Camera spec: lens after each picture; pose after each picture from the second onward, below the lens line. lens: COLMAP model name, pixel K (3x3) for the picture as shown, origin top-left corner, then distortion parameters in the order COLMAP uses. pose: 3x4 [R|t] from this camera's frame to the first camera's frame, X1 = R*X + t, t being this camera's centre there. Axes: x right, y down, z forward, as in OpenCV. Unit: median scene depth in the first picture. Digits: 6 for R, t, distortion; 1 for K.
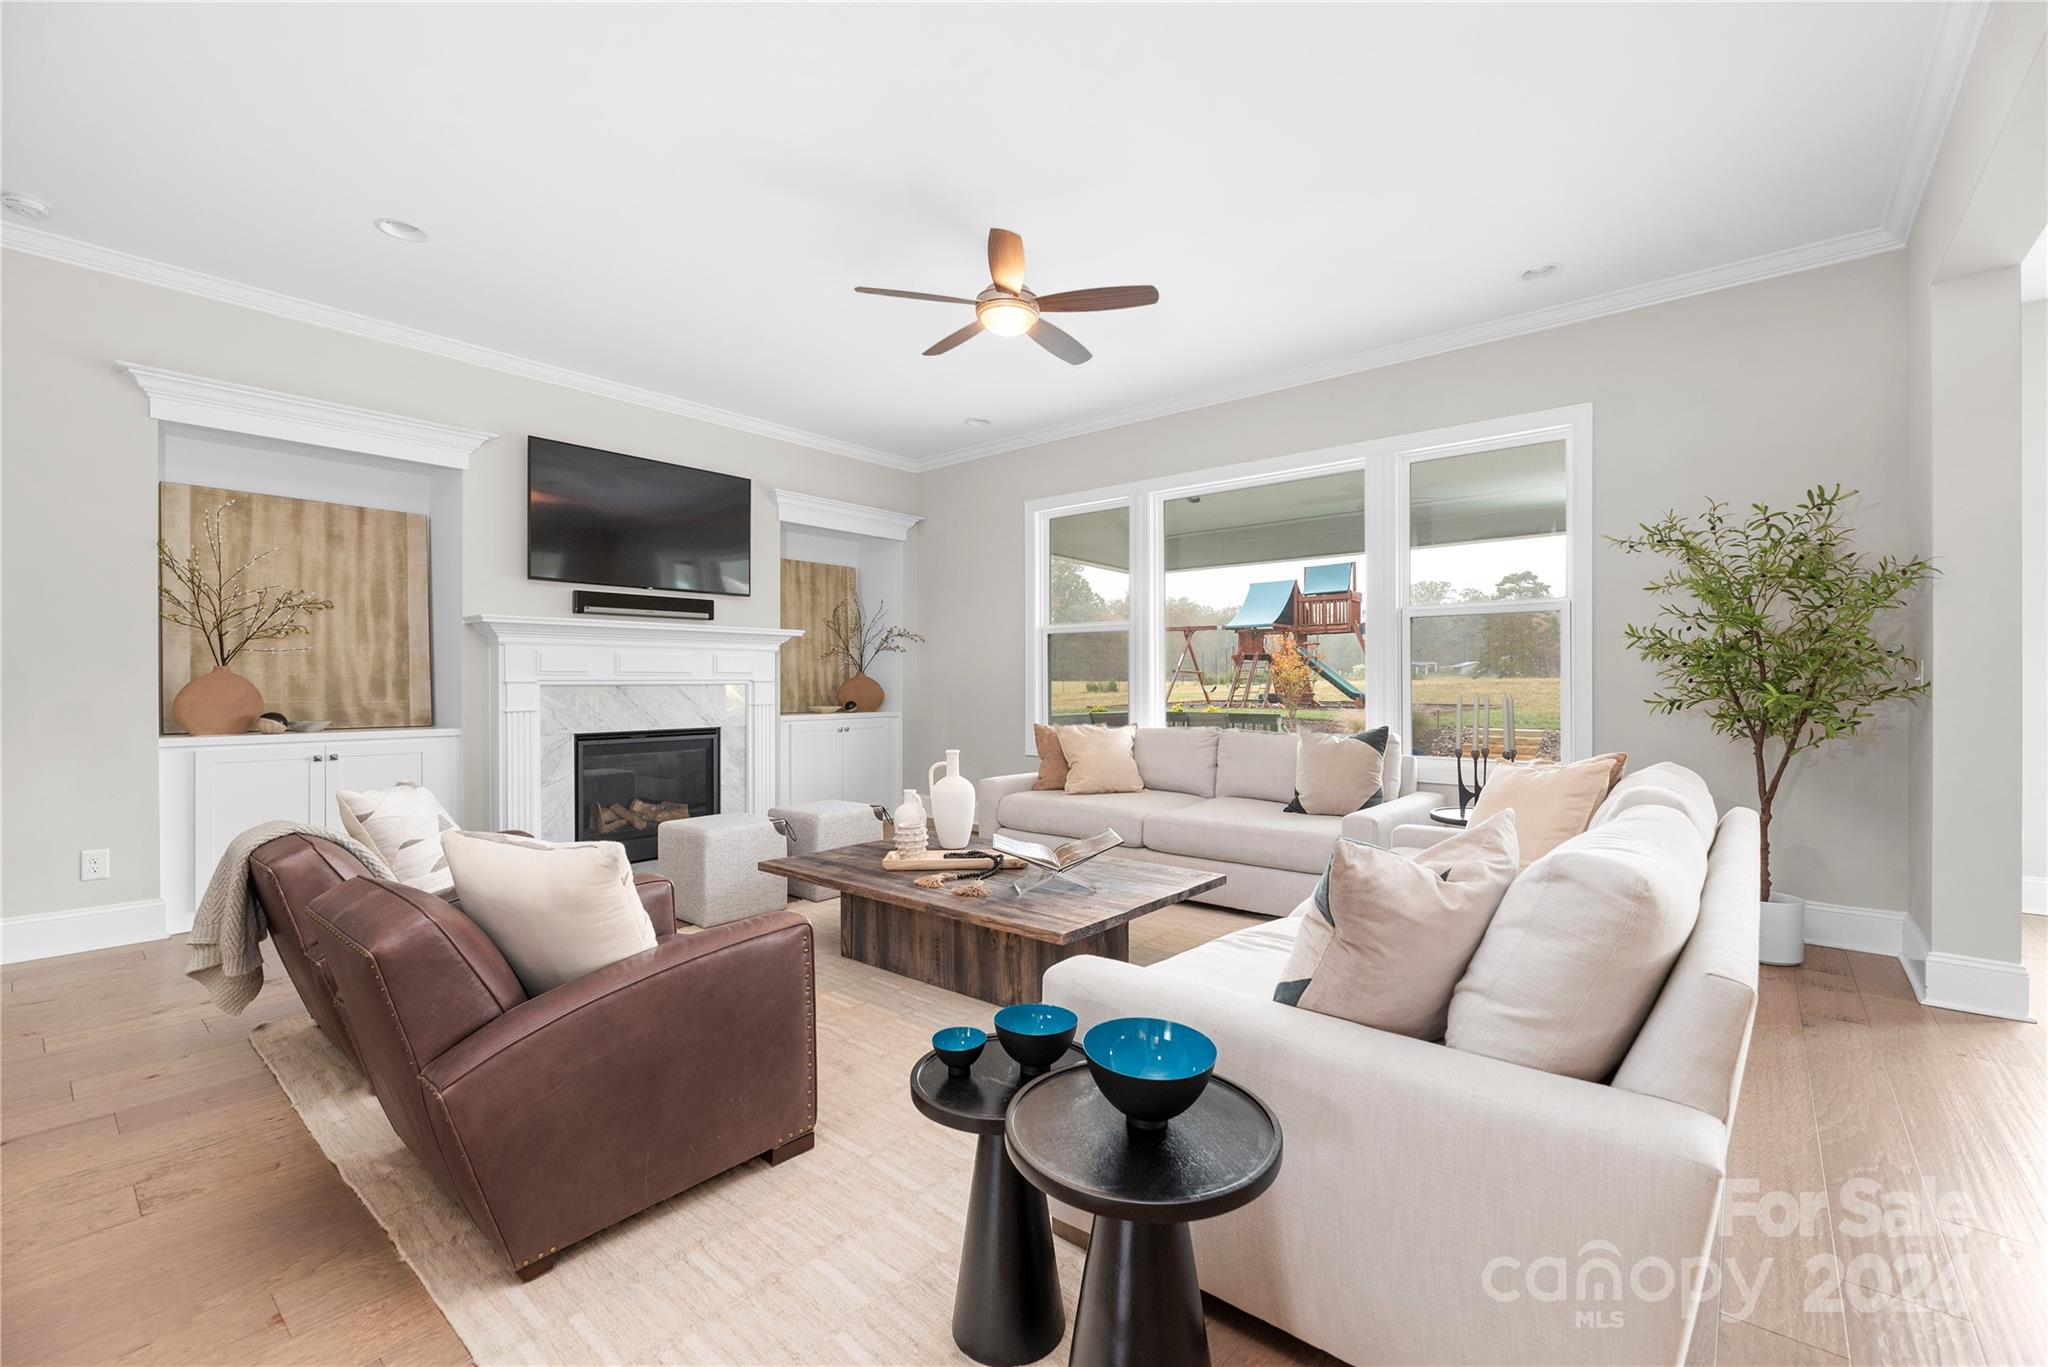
lens RADIAL K [[864.9, 0, 1025.2], [0, 864.9, 682.6], [0, 0, 1]] dist [-0.002982, 0.000488]
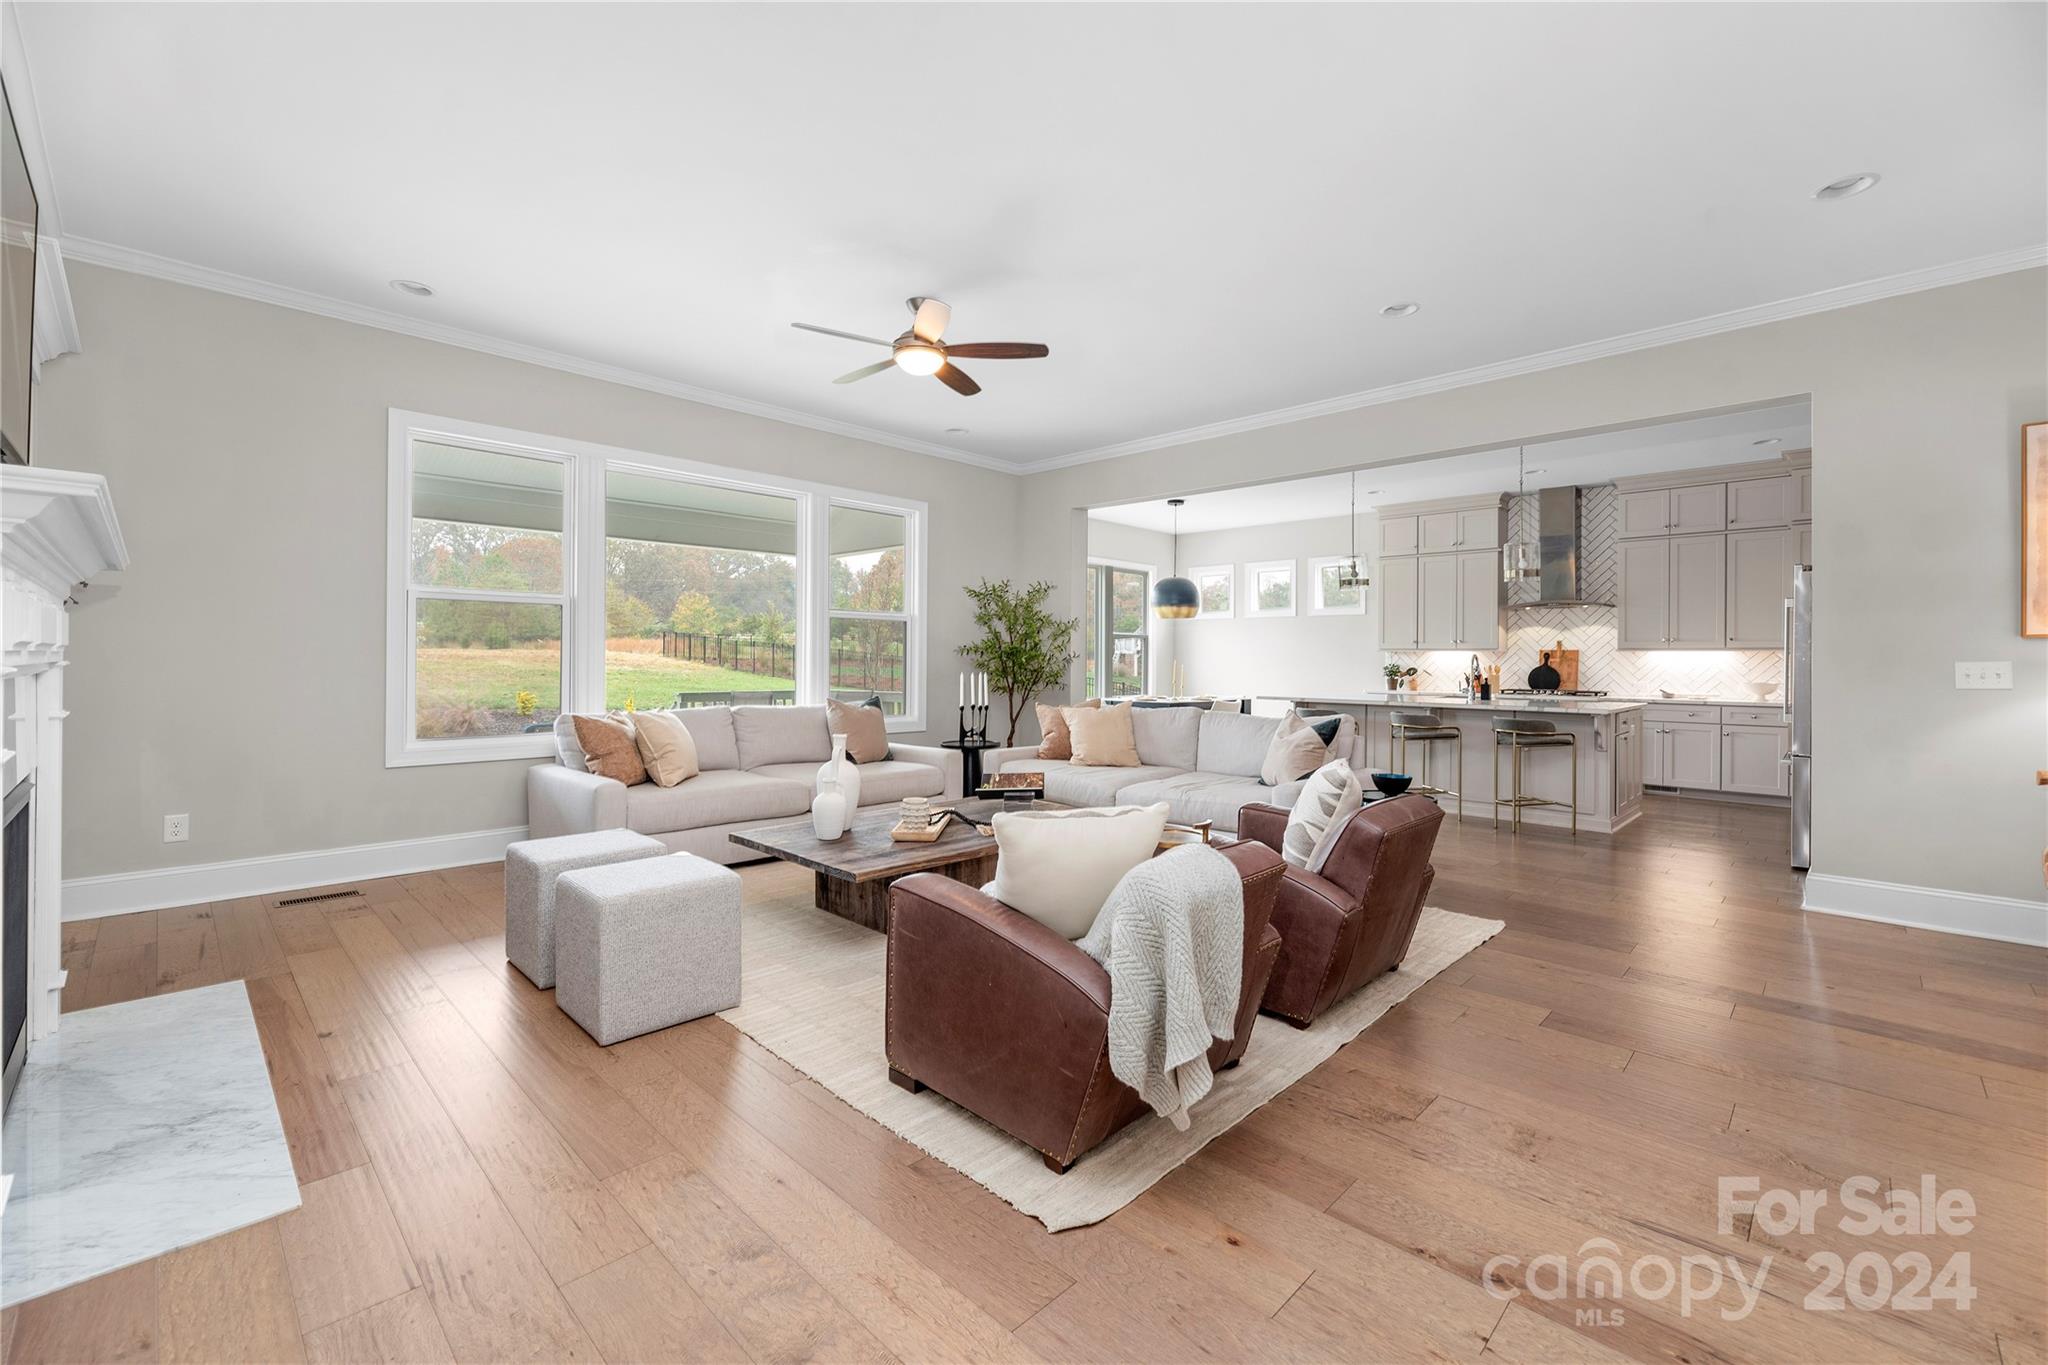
lens RADIAL K [[845.0, 0, 1024.4], [0, 845.0, 664.0], [0, 0, 1]] dist [-0.000709, 0.000898]
pose [[0.077453, -0.005110, 0.996983, -0.961925], [-0.007513, 0.999955, 0.005709, -0.013292], [-0.996968, -0.007932, 0.077411, 0.628256]]
